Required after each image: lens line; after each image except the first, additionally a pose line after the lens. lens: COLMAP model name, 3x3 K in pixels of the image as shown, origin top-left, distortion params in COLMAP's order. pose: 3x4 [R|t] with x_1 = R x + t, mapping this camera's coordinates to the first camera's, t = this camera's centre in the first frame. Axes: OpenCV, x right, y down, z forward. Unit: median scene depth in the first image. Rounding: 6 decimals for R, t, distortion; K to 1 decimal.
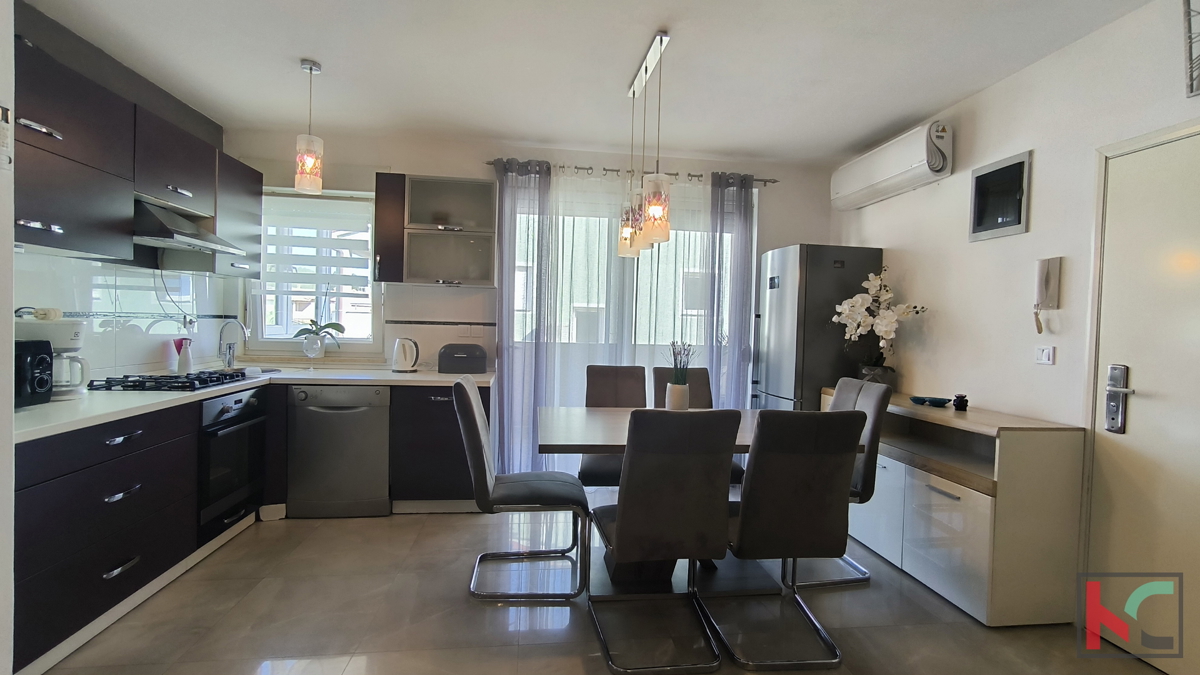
lens RADIAL K [[528.8, 0, 606.8], [0, 528.8, 343.2], [0, 0, 1]] dist [0.001043, -0.007861]
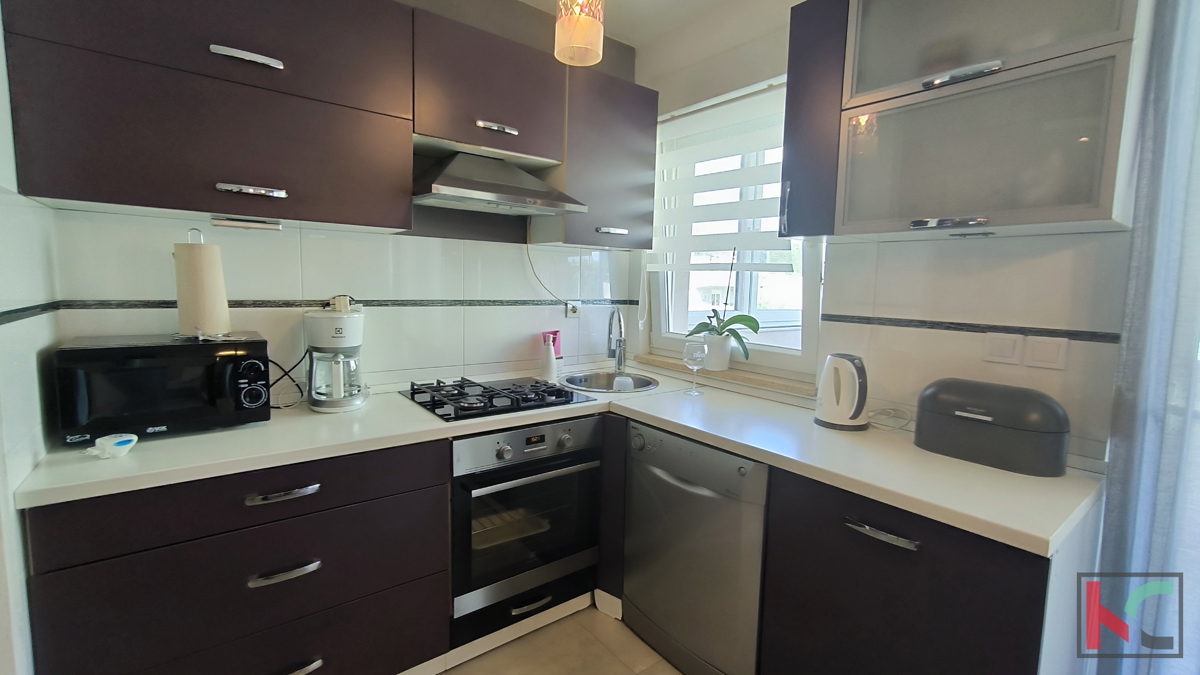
lens RADIAL K [[526.7, 0, 589.3], [0, 526.7, 341.0], [0, 0, 1]] dist [0.001652, 0.001118]
pose [[0.505342, 0.082753, -0.858942, -0.099497], [-0.046004, 0.996559, 0.068945, -0.046106], [0.861692, 0.004674, 0.507411, 0.593659]]
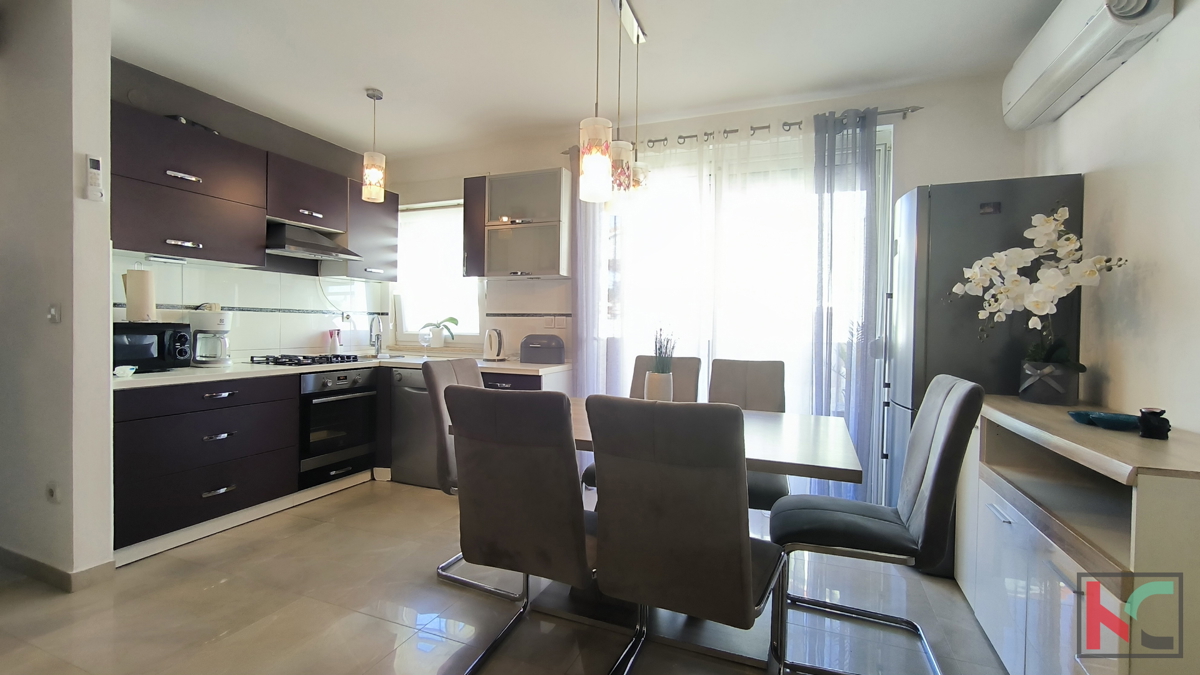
lens RADIAL K [[526.7, 0, 589.3], [0, 526.7, 341.0], [0, 0, 1]] dist [0.001652, 0.001118]
pose [[0.864310, -0.000532, -0.502959, 0.340012], [-0.010190, 0.999776, -0.018569, 0.034140], [0.502856, 0.021174, 0.864111, 0.184027]]
